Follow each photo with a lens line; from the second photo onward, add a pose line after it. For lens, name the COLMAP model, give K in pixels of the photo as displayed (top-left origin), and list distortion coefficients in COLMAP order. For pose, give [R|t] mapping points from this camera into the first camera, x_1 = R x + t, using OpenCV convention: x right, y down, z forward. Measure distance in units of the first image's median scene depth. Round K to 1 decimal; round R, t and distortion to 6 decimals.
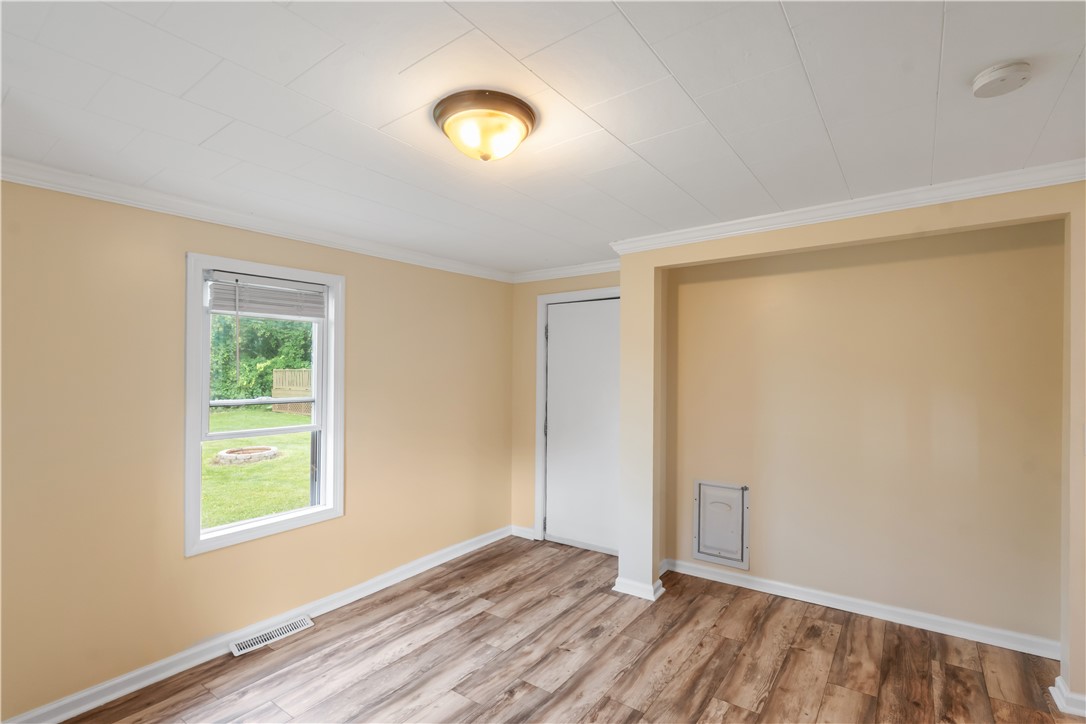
lens RADIAL K [[517.6, 0, 546.7], [0, 517.6, 364.8], [0, 0, 1]] dist [0.001846, 0.000010]
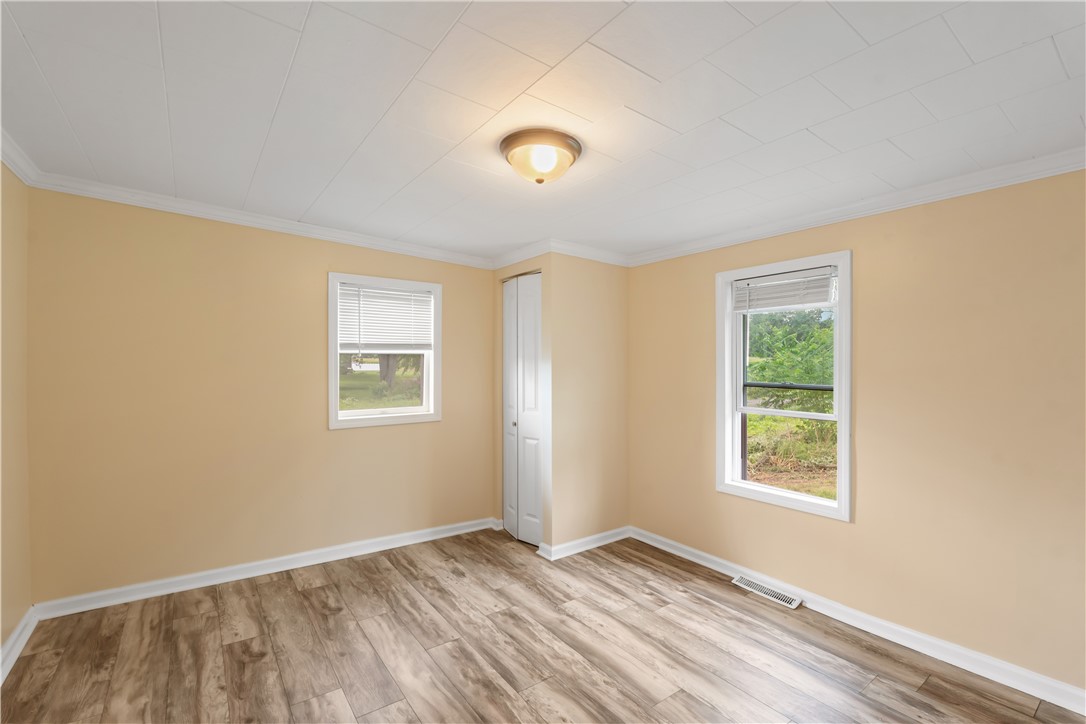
lens RADIAL K [[478.7, 0, 547.9], [0, 478.7, 362.3], [0, 0, 1]] dist [-0.002144, -0.000146]
pose [[-0.306374, -0.000915, -0.951911, 0.630738], [0.004820, 0.999985, -0.002512, 0.022511], [0.951899, -0.005358, -0.306366, 0.896491]]
